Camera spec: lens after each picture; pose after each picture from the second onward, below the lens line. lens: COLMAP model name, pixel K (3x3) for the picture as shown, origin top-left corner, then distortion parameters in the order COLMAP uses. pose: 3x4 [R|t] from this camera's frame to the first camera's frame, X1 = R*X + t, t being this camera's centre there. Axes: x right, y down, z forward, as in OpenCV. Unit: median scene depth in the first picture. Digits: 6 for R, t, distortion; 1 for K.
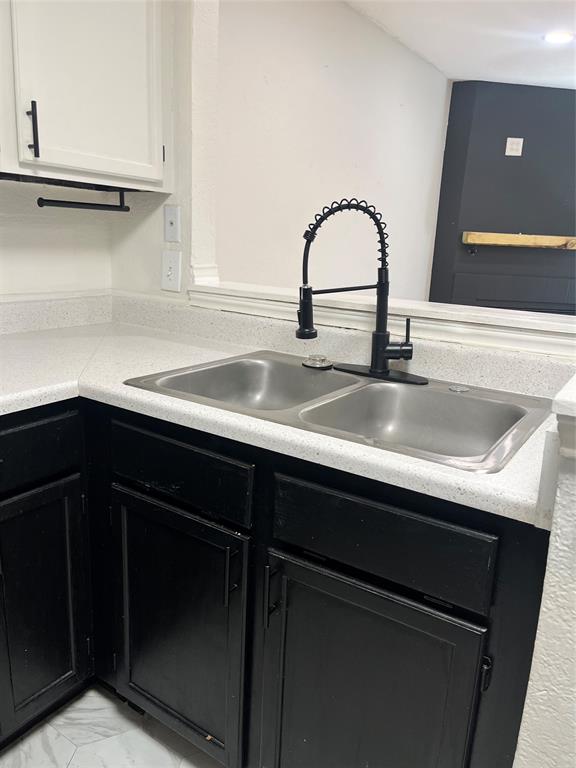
lens RADIAL K [[578.0, 0, 290.1], [0, 578.0, 388.0], [0, 0, 1]] dist [0.083109, -0.109508]
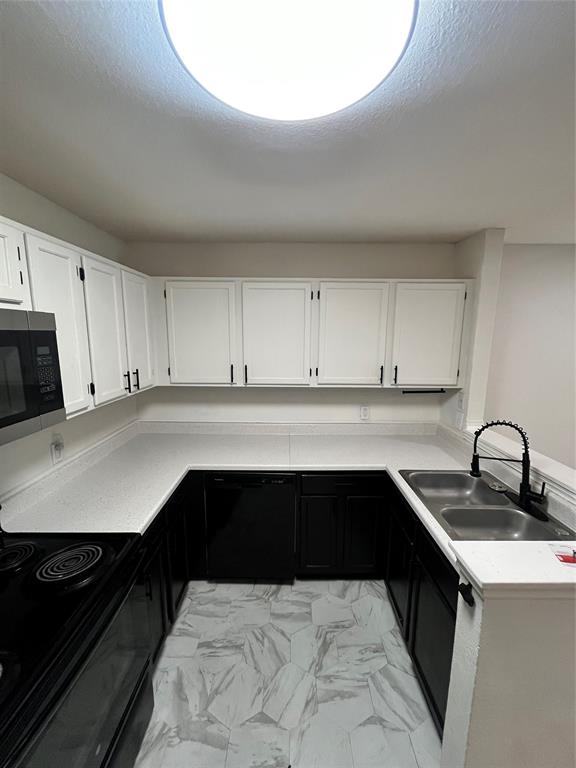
lens RADIAL K [[308.1, 0, 288.0], [0, 308.1, 384.0], [0, 0, 1]] dist [-0.002742, -0.000296]
pose [[0.546158, 0.086895, -0.833163, 0.552301], [-0.192721, 0.980960, -0.024024, -0.249025], [0.815212, 0.173689, 0.552505, -0.280414]]
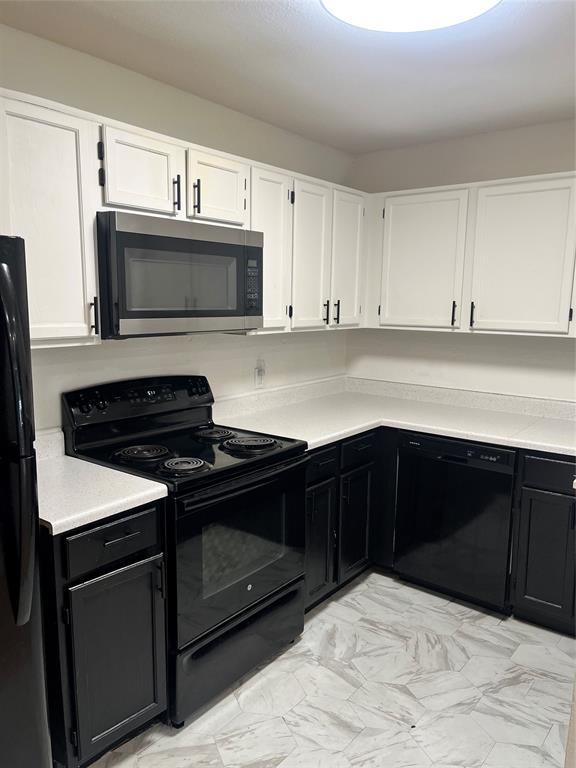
lens RADIAL K [[578.0, 0, 290.1], [0, 578.0, 388.0], [0, 0, 1]] dist [0.083109, -0.109508]
pose [[-0.077302, 0.100557, -0.991924, 1.328677], [-0.271277, 0.955243, 0.117979, -0.111018], [0.959392, 0.278206, -0.046563, -0.075570]]
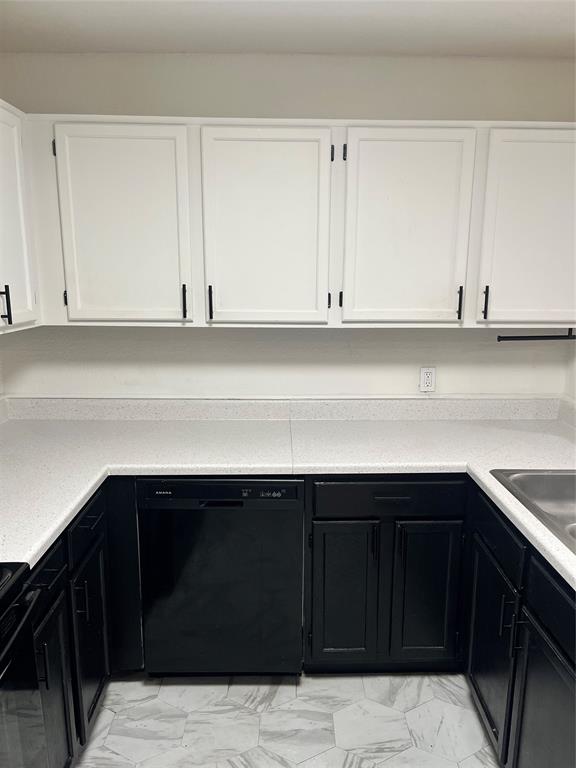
lens RADIAL K [[578.0, 0, 290.1], [0, 578.0, 388.0], [0, 0, 1]] dist [0.083109, -0.109508]
pose [[0.564018, 0.116794, -0.817461, 0.581935], [-0.187080, 0.982280, 0.011264, -0.127498], [0.804291, 0.146578, 0.575874, -0.305567]]
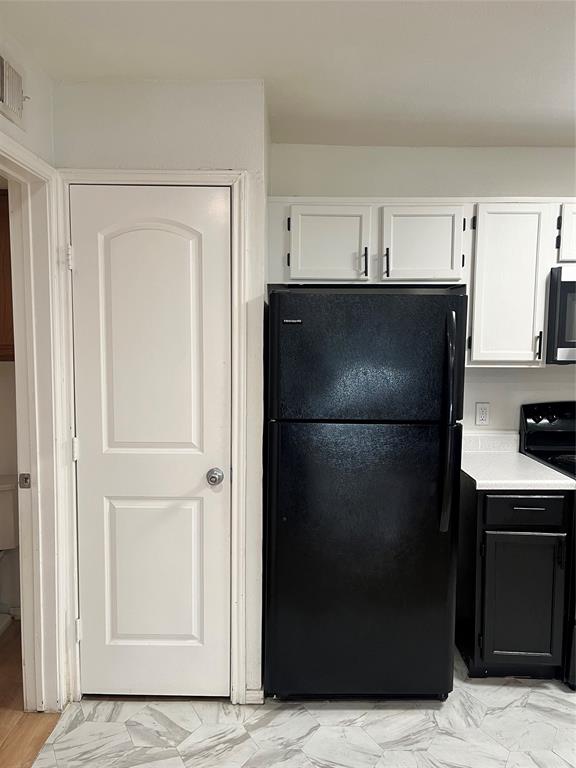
lens RADIAL K [[578.0, 0, 290.1], [0, 578.0, 388.0], [0, 0, 1]] dist [0.083109, -0.109508]
pose [[-0.838606, -0.009430, -0.544657, 1.641510], [-0.188699, 0.942974, 0.274212, -0.217062], [0.511012, 0.332732, -0.792563, 0.474278]]
